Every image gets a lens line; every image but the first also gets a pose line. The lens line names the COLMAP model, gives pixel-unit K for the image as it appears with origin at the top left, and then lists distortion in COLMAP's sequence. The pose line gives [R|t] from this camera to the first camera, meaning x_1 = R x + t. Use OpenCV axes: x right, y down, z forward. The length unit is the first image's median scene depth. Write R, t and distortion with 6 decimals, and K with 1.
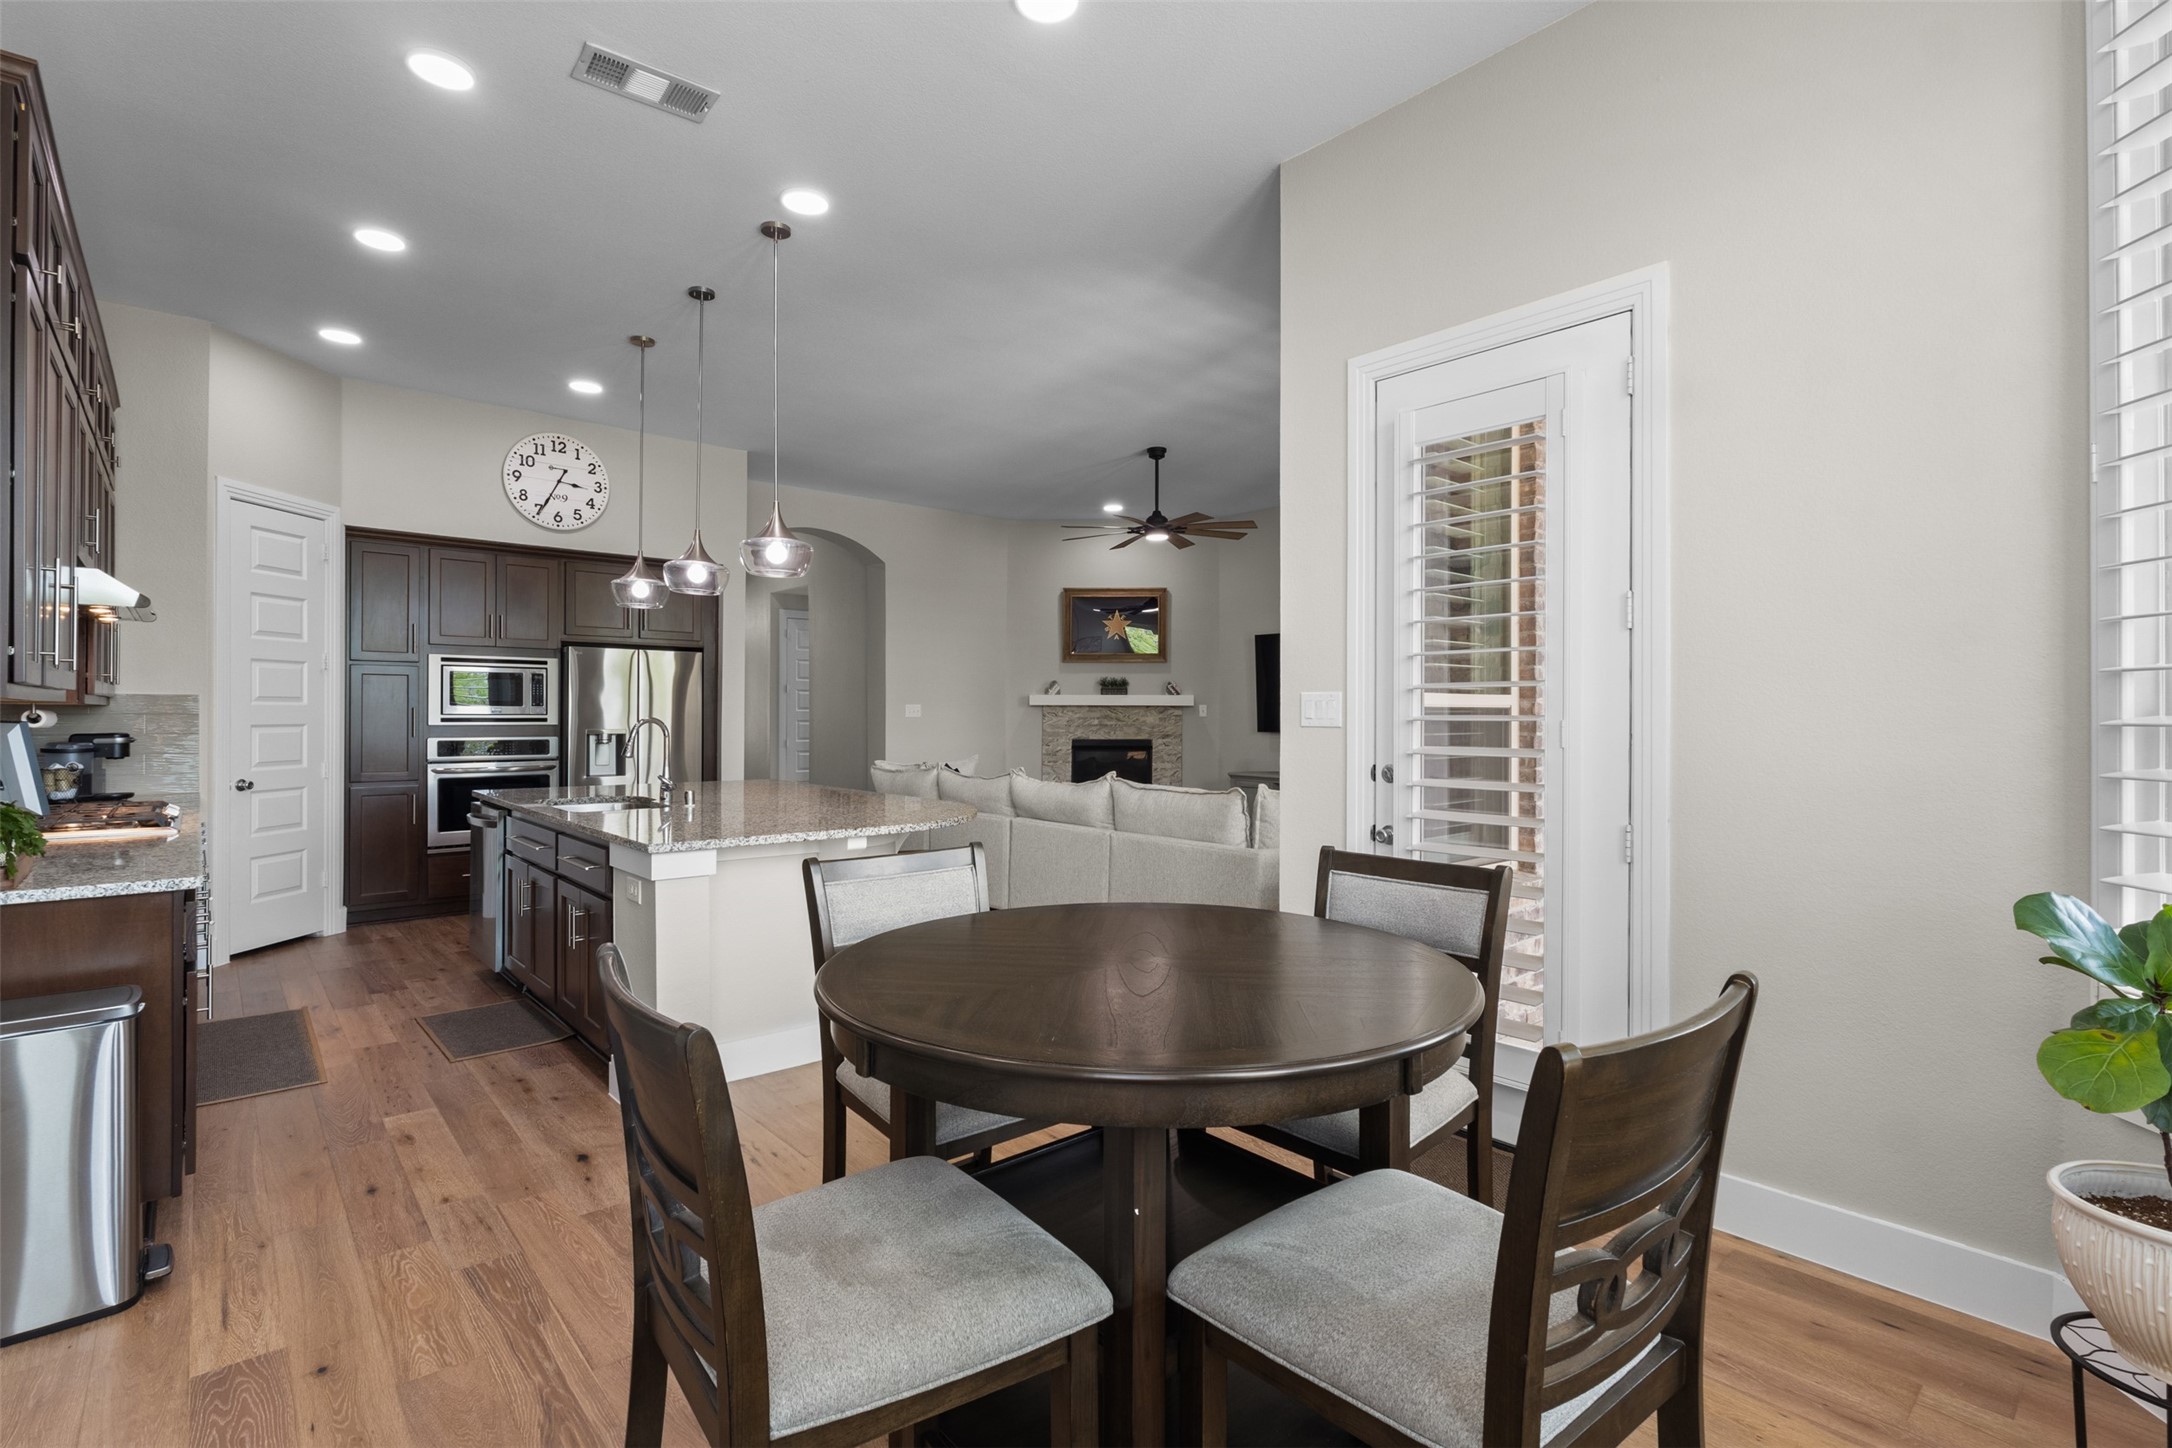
lens RADIAL K [[997.4, 0, 1086.7], [0, 997.4, 714.2], [0, 0, 1]] dist [0.001529, -0.000162]
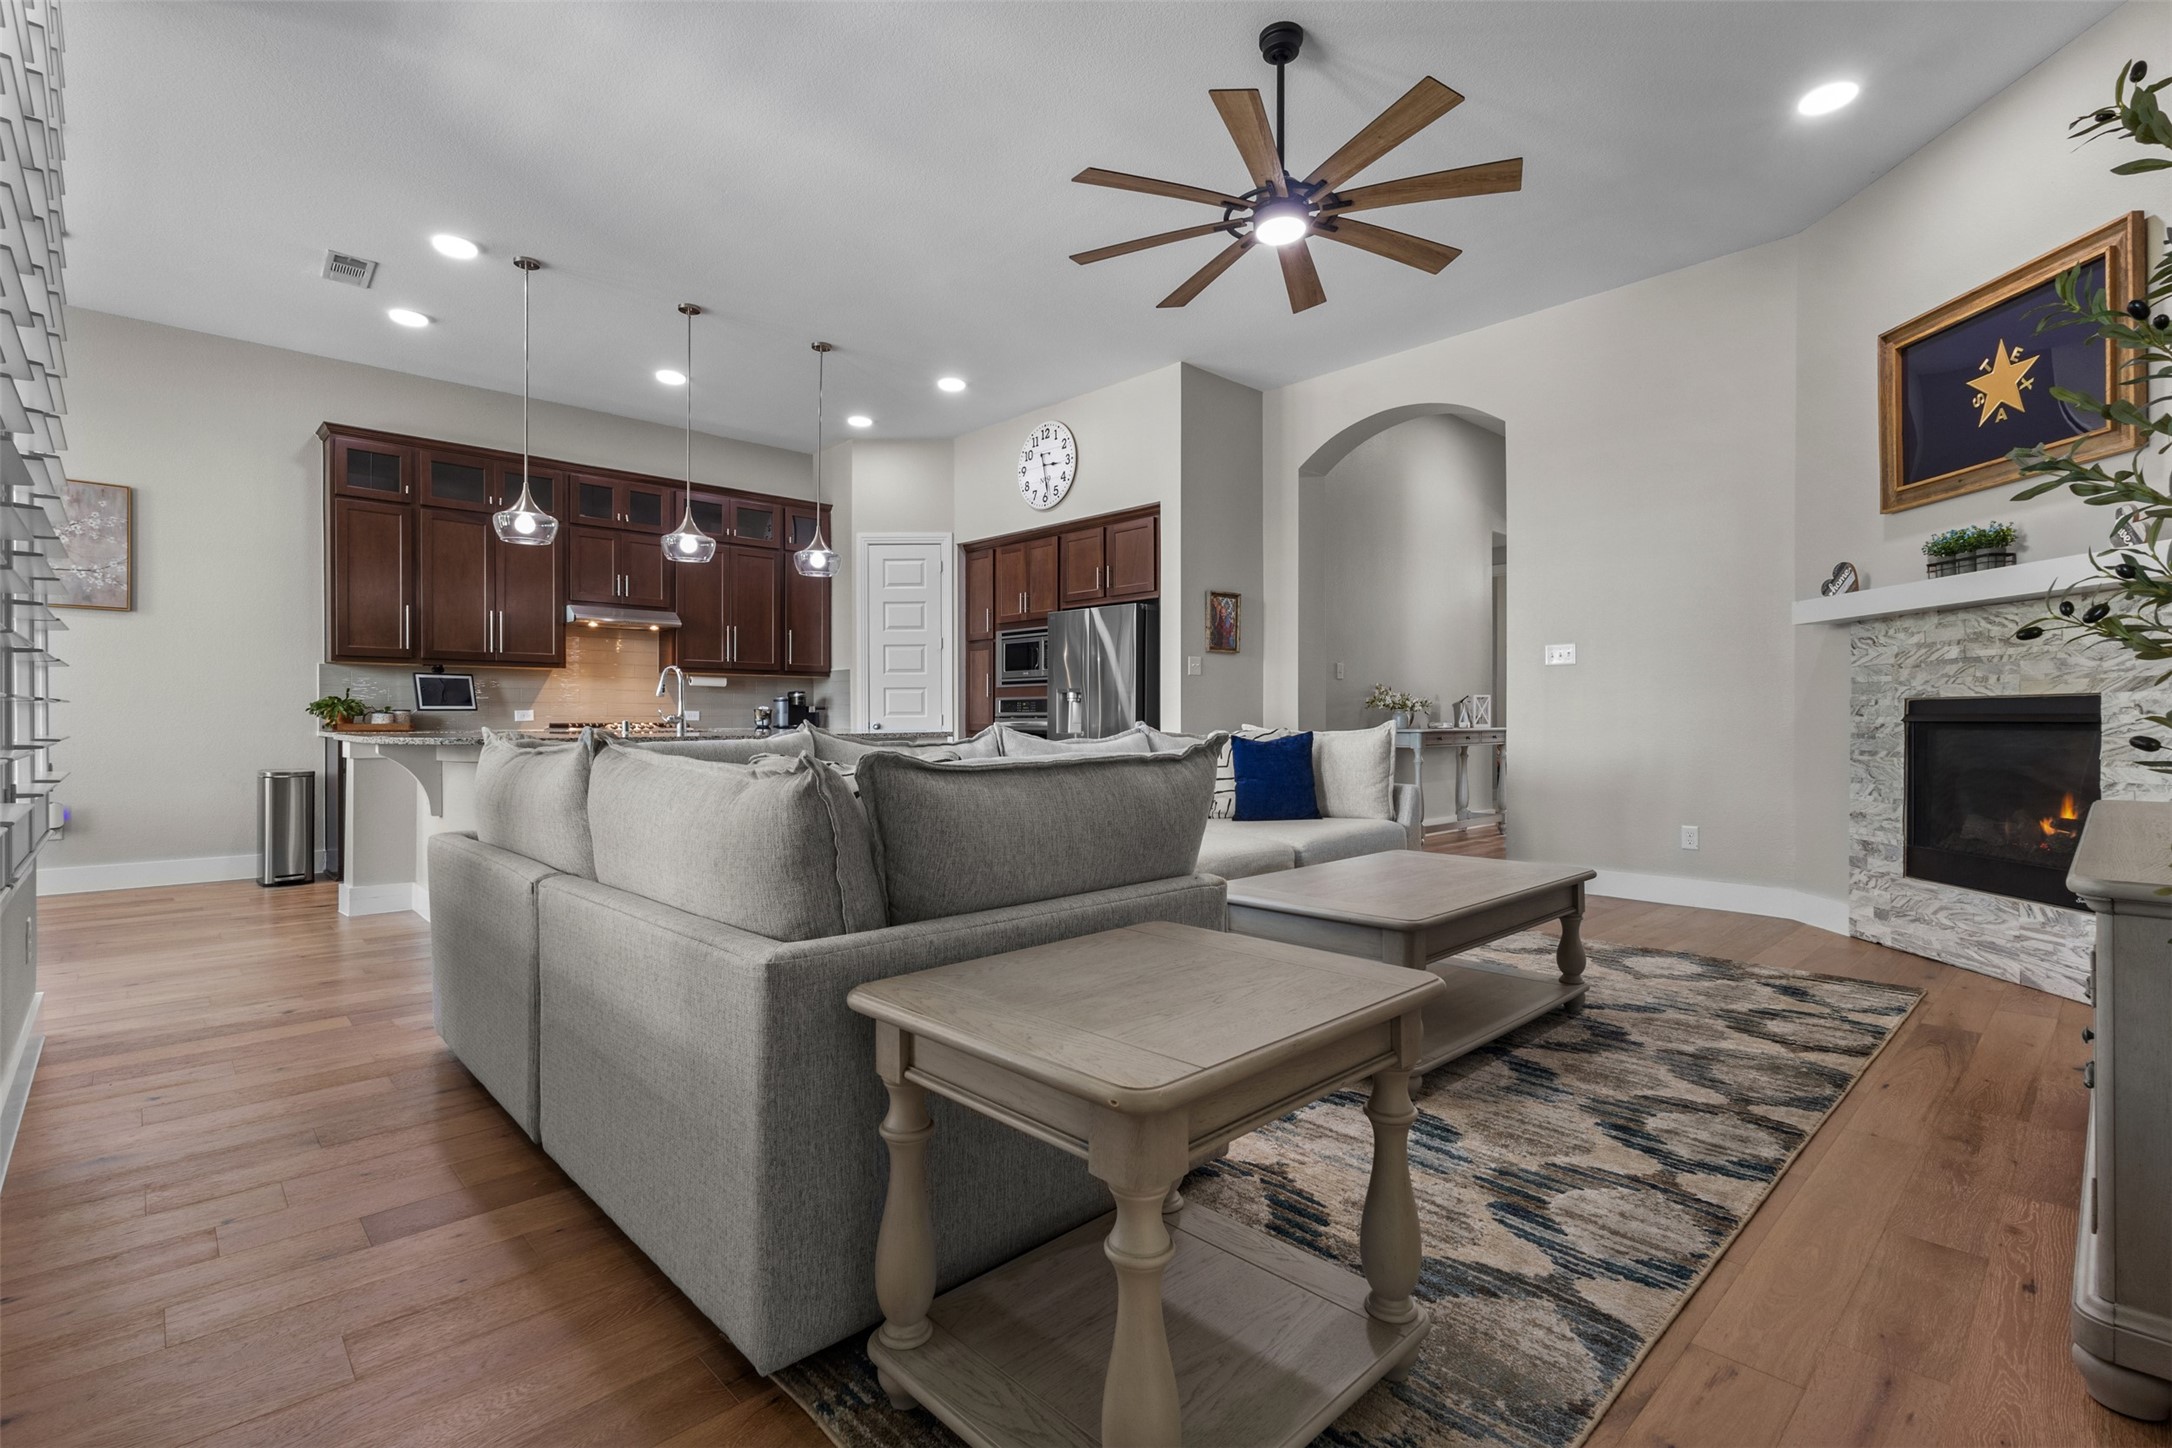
lens RADIAL K [[997.4, 0, 1086.9], [0, 997.4, 722.8], [0, 0, 1]] dist [0.001529, -0.000162]
pose [[0.036320, -0.000787, -0.999340, 0.566515], [0.000632, 1.000000, -0.000764, 0.052442], [0.999340, -0.000604, 0.036321, 0.986384]]
